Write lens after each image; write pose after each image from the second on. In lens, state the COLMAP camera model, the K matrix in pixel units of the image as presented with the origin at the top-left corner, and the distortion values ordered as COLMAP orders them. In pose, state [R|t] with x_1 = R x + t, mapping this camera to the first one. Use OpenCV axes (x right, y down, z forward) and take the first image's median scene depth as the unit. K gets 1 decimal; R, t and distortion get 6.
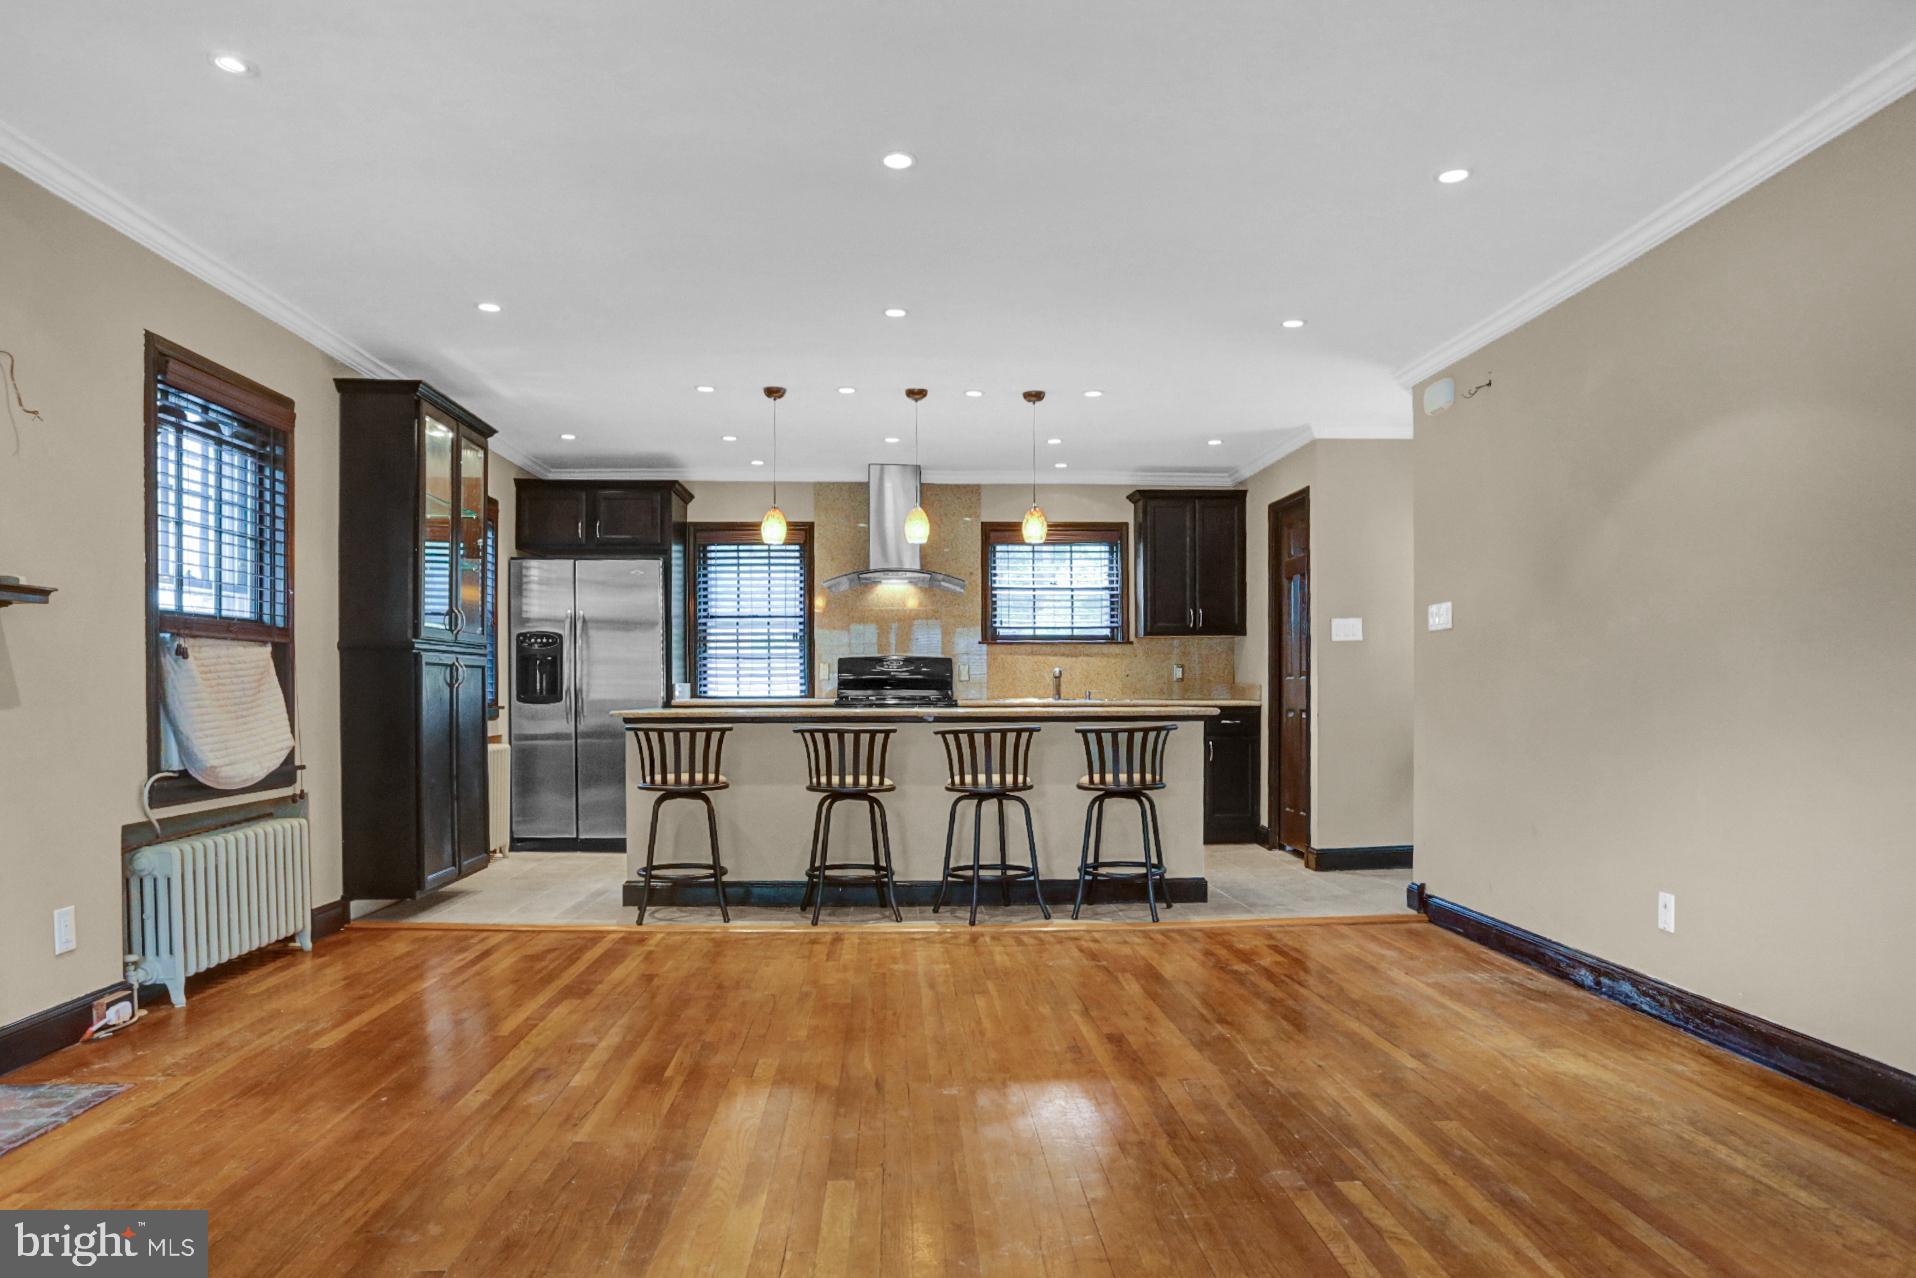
lens RADIAL K [[1201.1, 0, 932.2], [0, 1201.1, 736.7], [0, 0, 1]] dist [-0.069963, 0.042798]
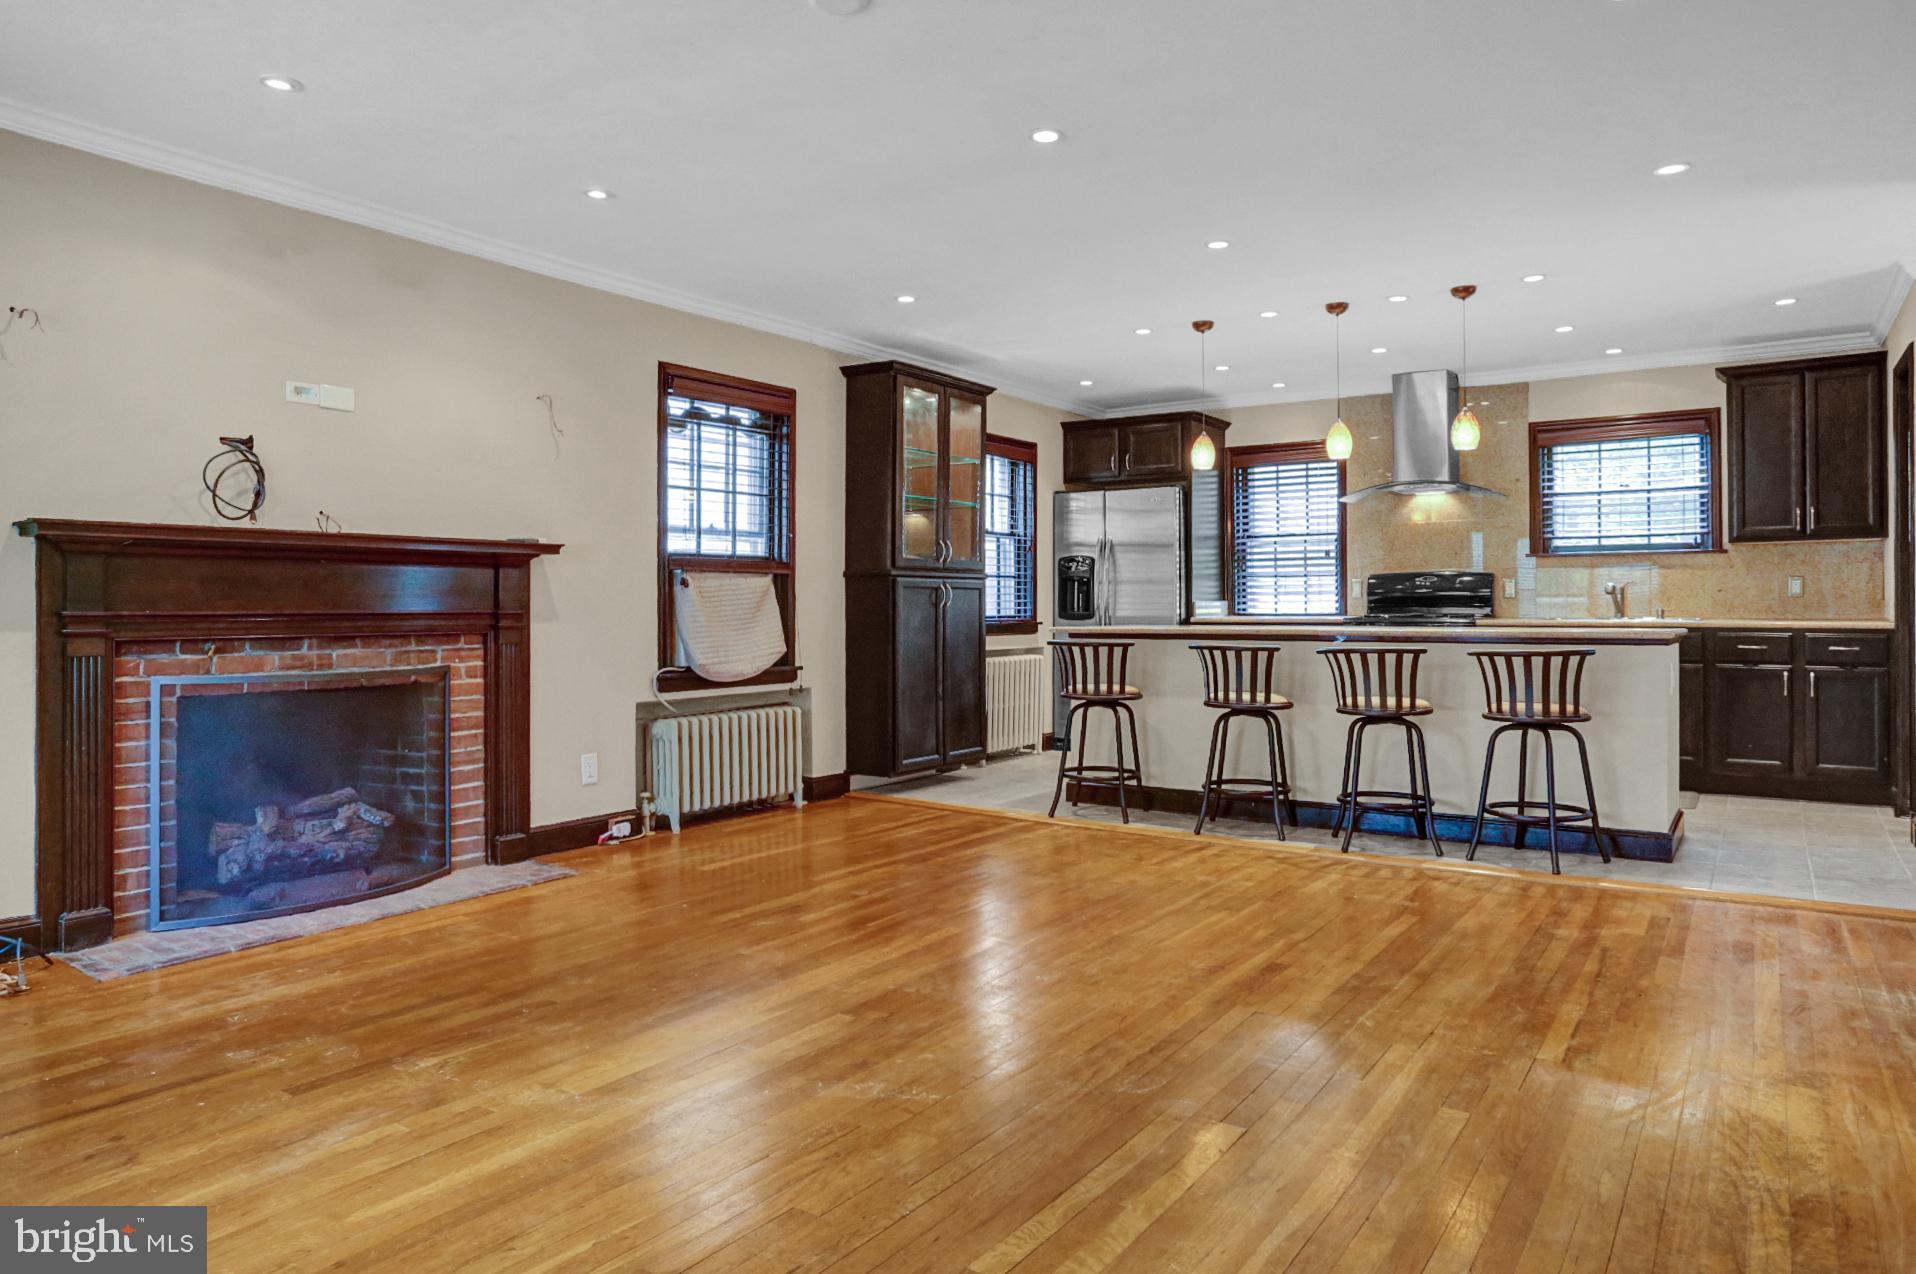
lens RADIAL K [[1201.1, 0, 926.9], [0, 1201.1, 605.1], [0, 0, 1]] dist [-0.069963, 0.042798]
pose [[0.786846, -0.001530, -0.617147, 0.330302], [-0.022483, 0.999262, -0.031142, -0.004596], [0.616740, 0.038379, 0.786231, 0.032809]]
